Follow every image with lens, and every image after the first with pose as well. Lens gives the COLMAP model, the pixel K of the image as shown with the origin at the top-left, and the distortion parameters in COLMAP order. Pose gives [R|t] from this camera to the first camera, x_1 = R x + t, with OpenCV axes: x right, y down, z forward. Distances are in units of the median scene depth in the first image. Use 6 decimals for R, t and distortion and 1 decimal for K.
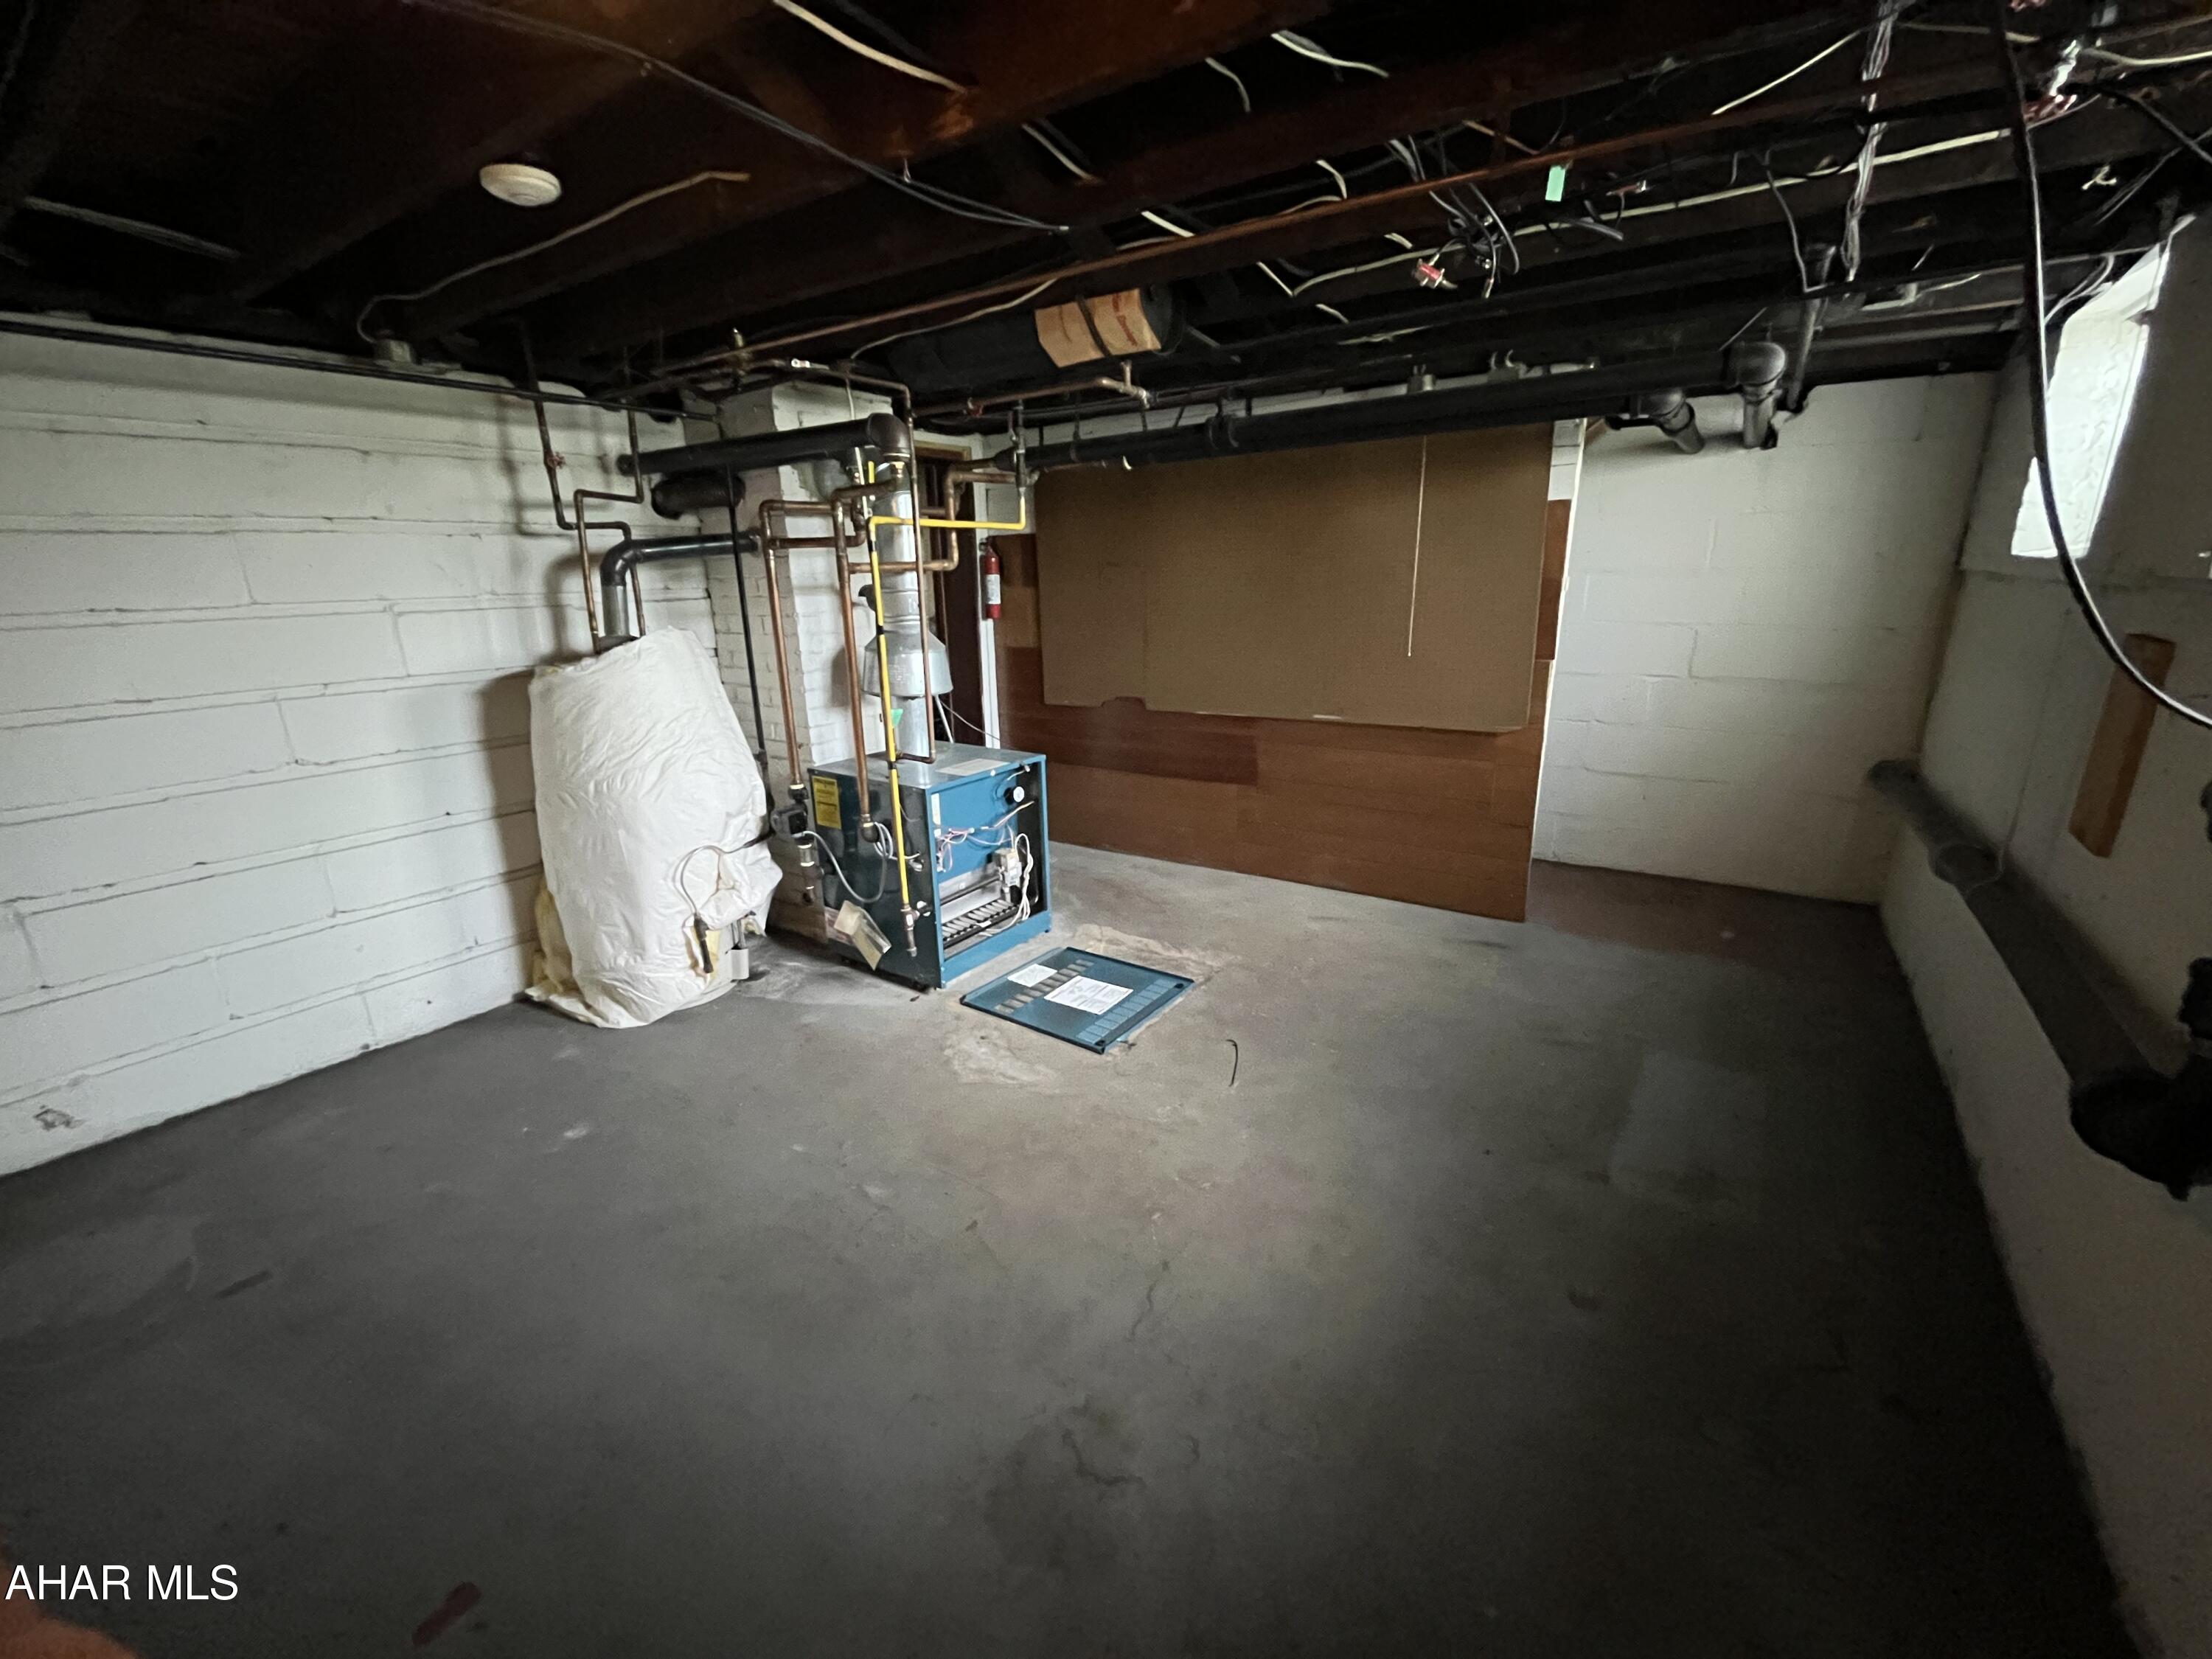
lens RADIAL K [[905.6, 0, 1106.0], [0, 905.6, 829.5], [0, 0, 1]] dist [0.001922, 0.000141]
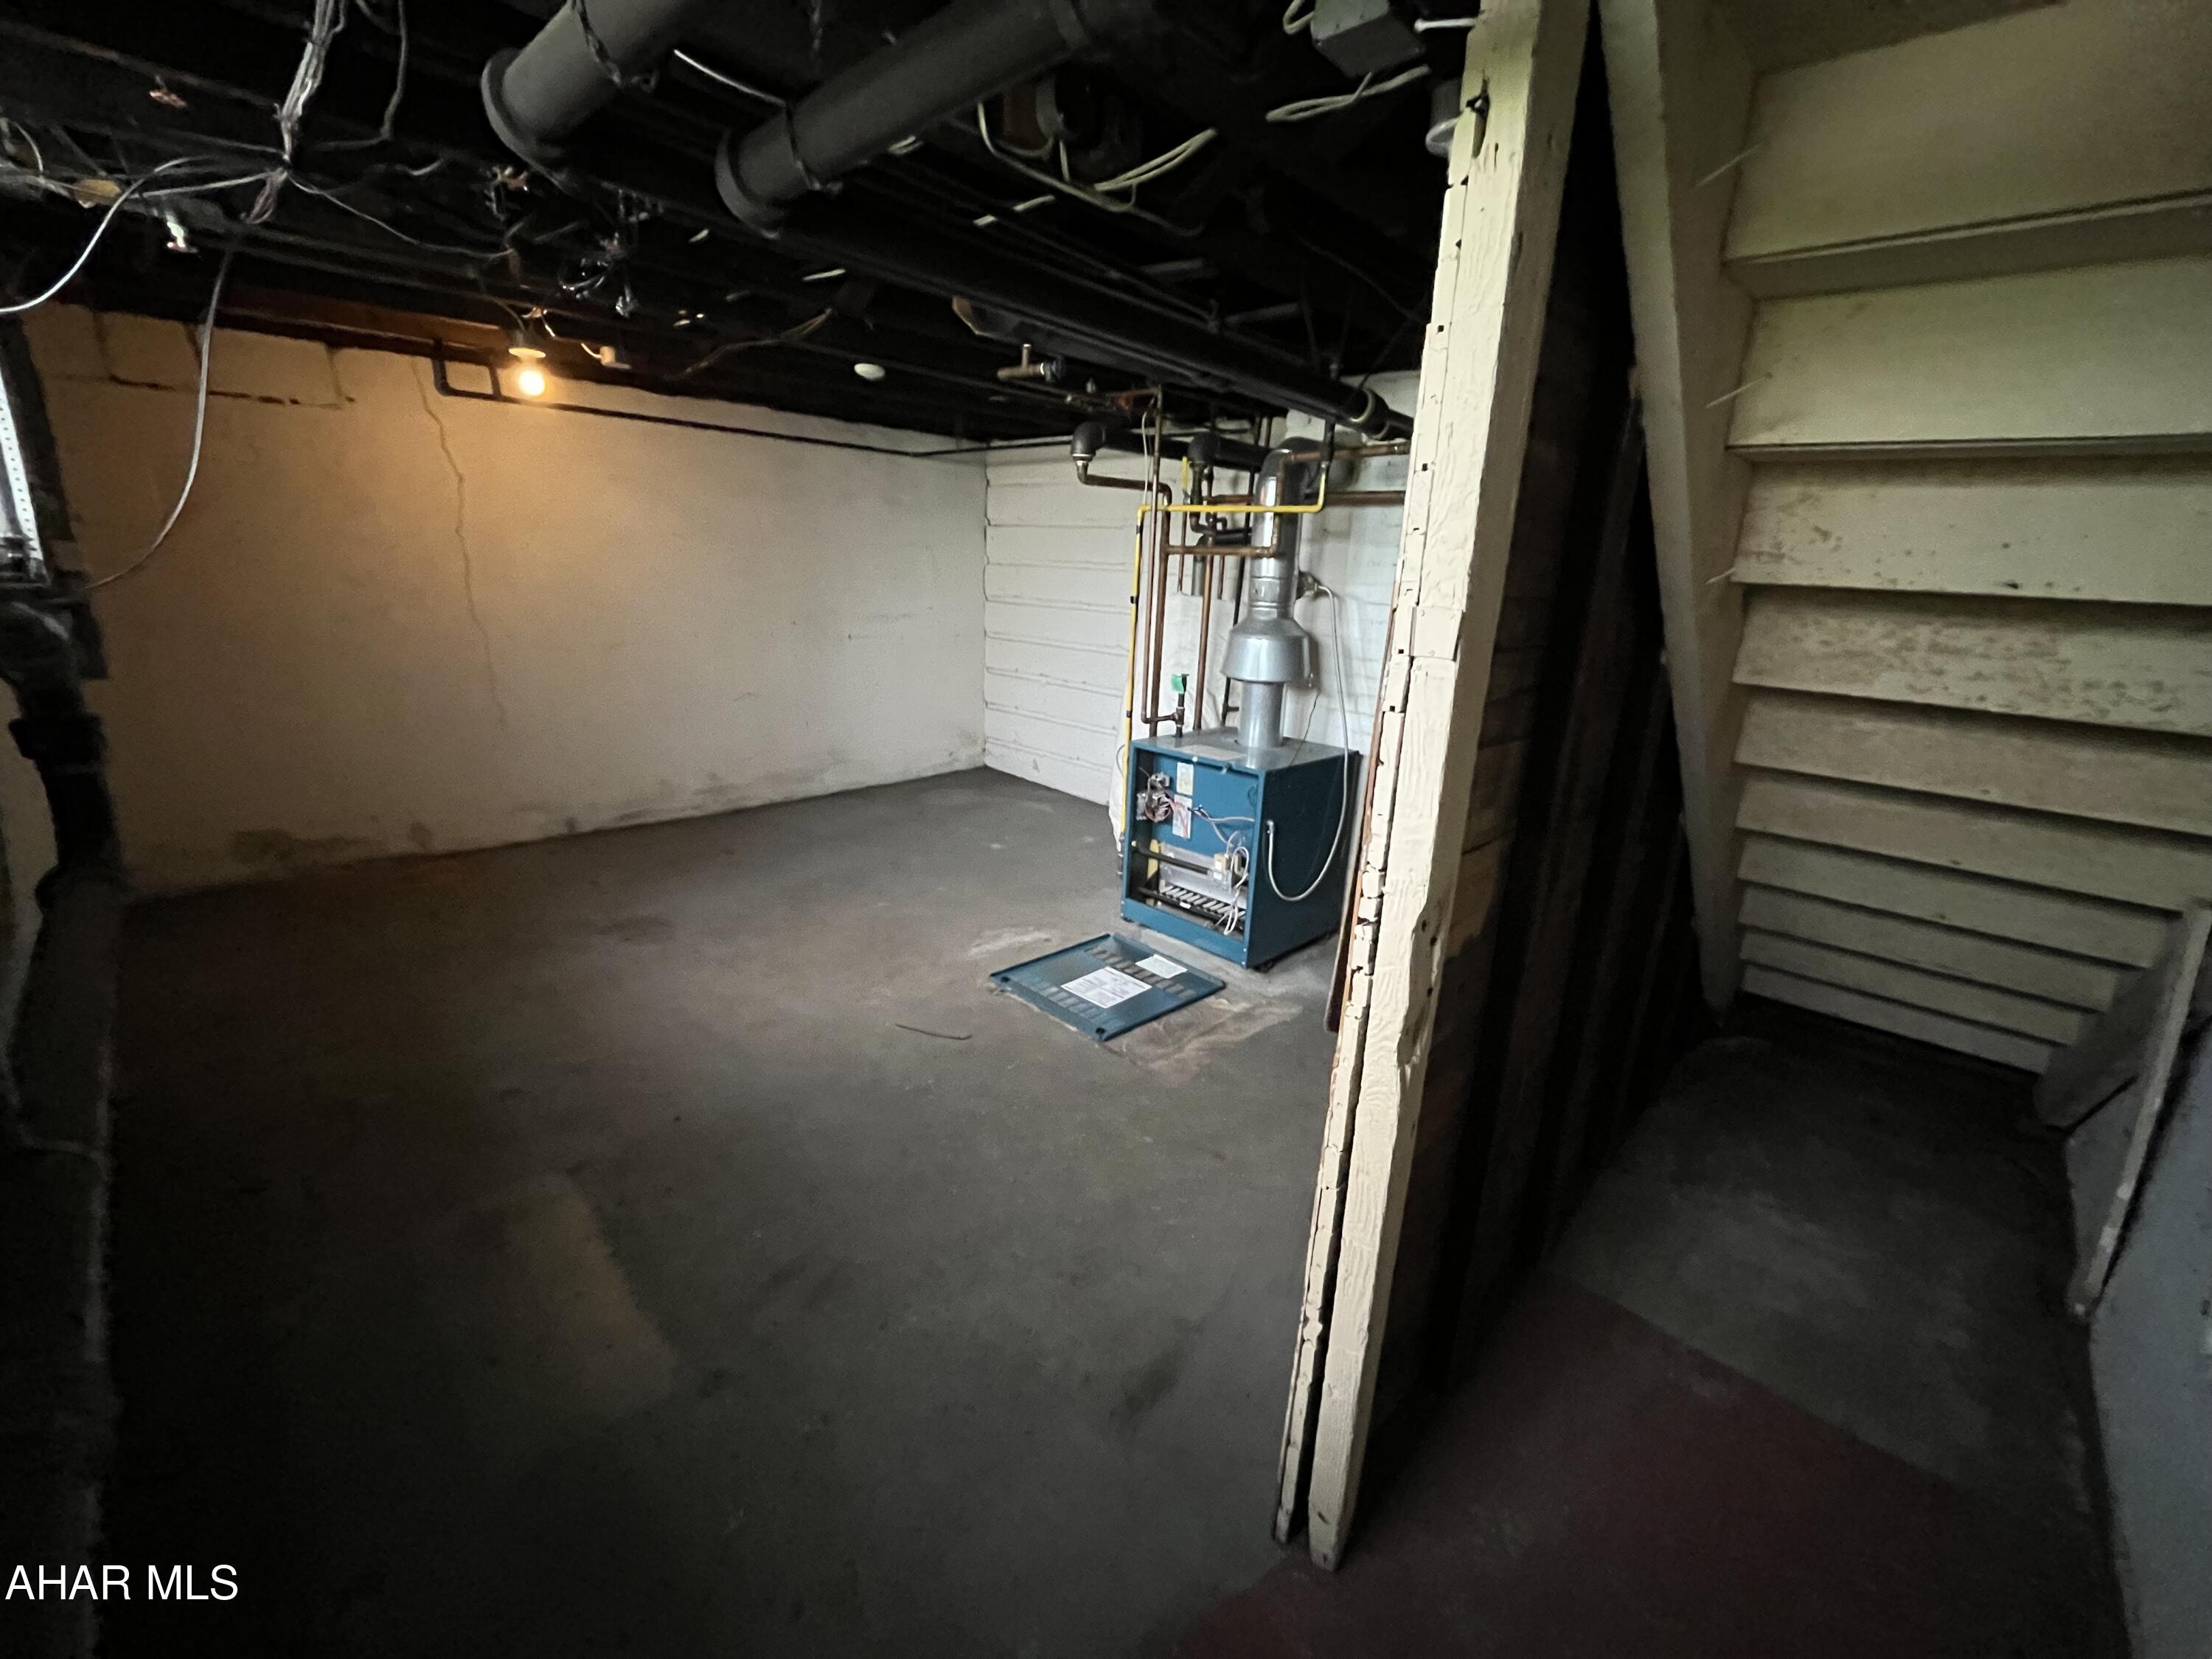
lens RADIAL K [[905.6, 0, 1106.0], [0, 905.6, 829.5], [0, 0, 1]] dist [0.001922, 0.000141]
pose [[-0.166591, 0.292002, -0.941798, 0.913572], [-0.317943, 0.888220, 0.331630, -0.313627], [0.933359, 0.354684, -0.055130, 1.062912]]
